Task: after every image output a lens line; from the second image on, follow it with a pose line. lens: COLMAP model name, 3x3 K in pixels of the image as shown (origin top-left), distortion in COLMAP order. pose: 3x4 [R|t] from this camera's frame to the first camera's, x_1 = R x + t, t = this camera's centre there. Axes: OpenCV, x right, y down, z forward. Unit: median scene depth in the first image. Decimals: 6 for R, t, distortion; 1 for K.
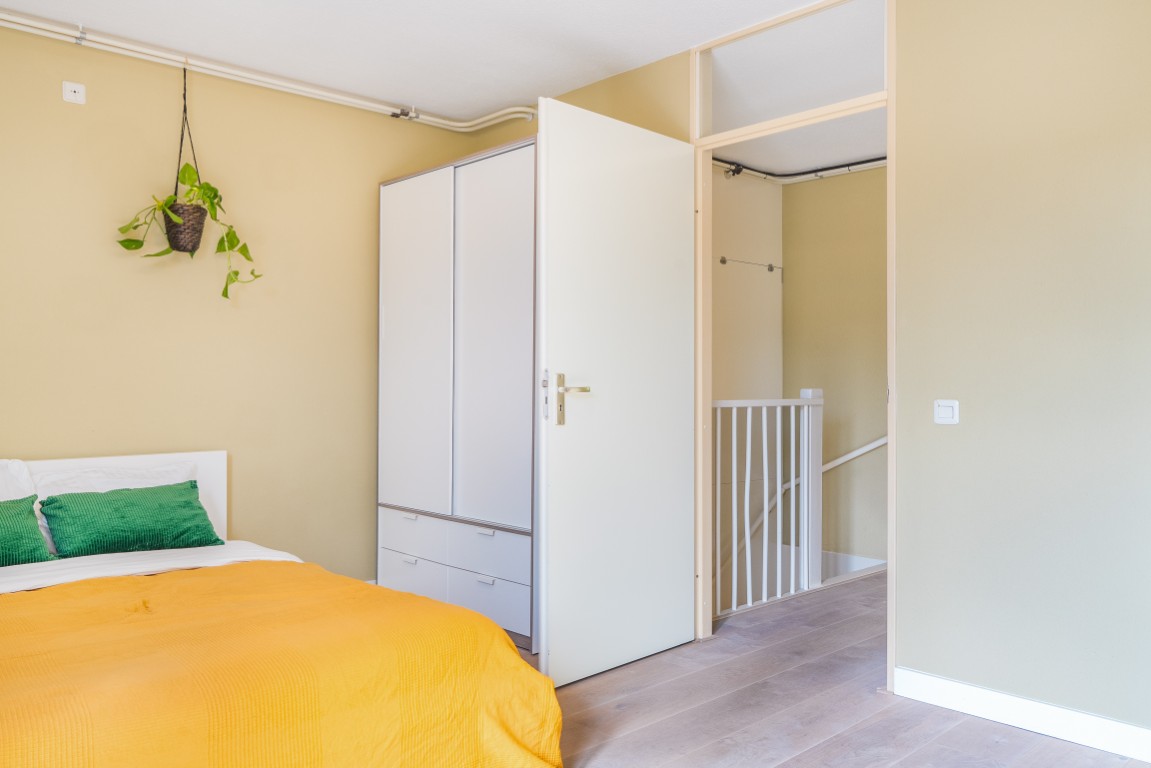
lens RADIAL K [[894.5, 0, 575.8], [0, 894.5, 389.5], [0, 0, 1]] dist [0.002501, -0.001360]
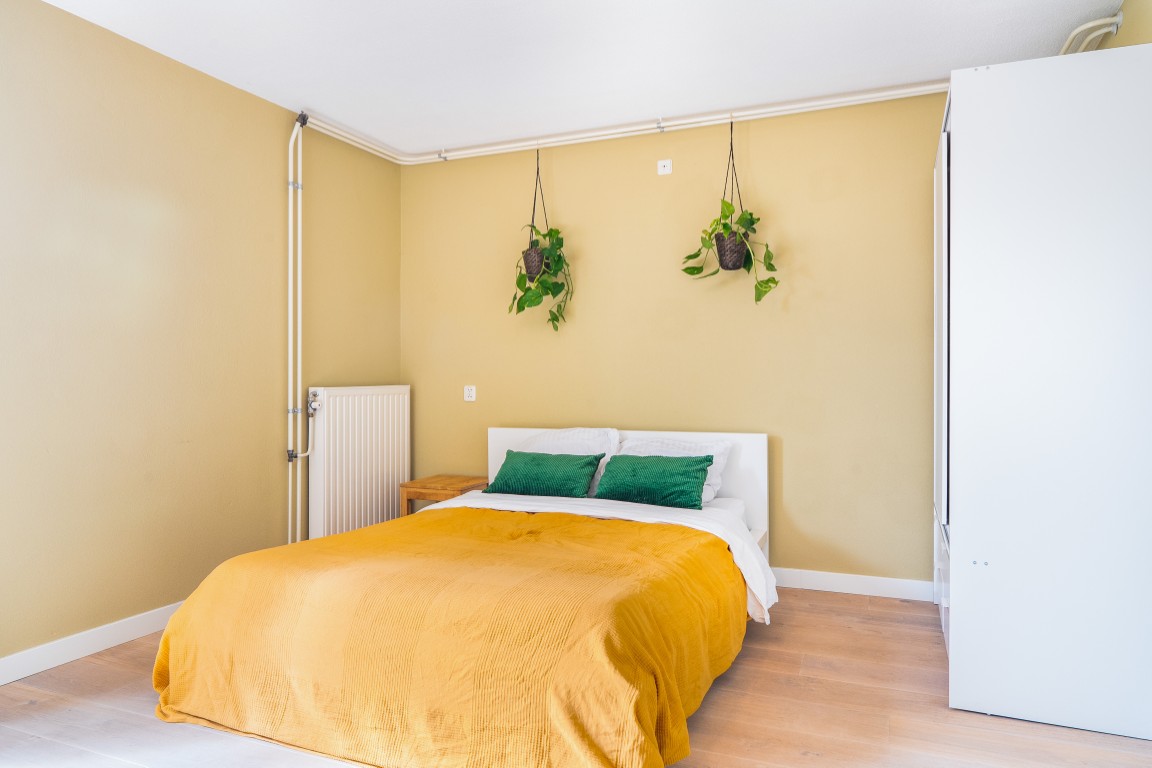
lens RADIAL K [[748.8, 0, 576.8], [0, 748.8, 373.6], [0, 0, 1]] dist [-0.006219, 0.002575]
pose [[0.401512, -0.004988, -0.915840, 0.682699], [-0.003372, 0.999970, -0.006924, -0.005467], [0.915848, 0.005868, 0.401483, 0.635707]]
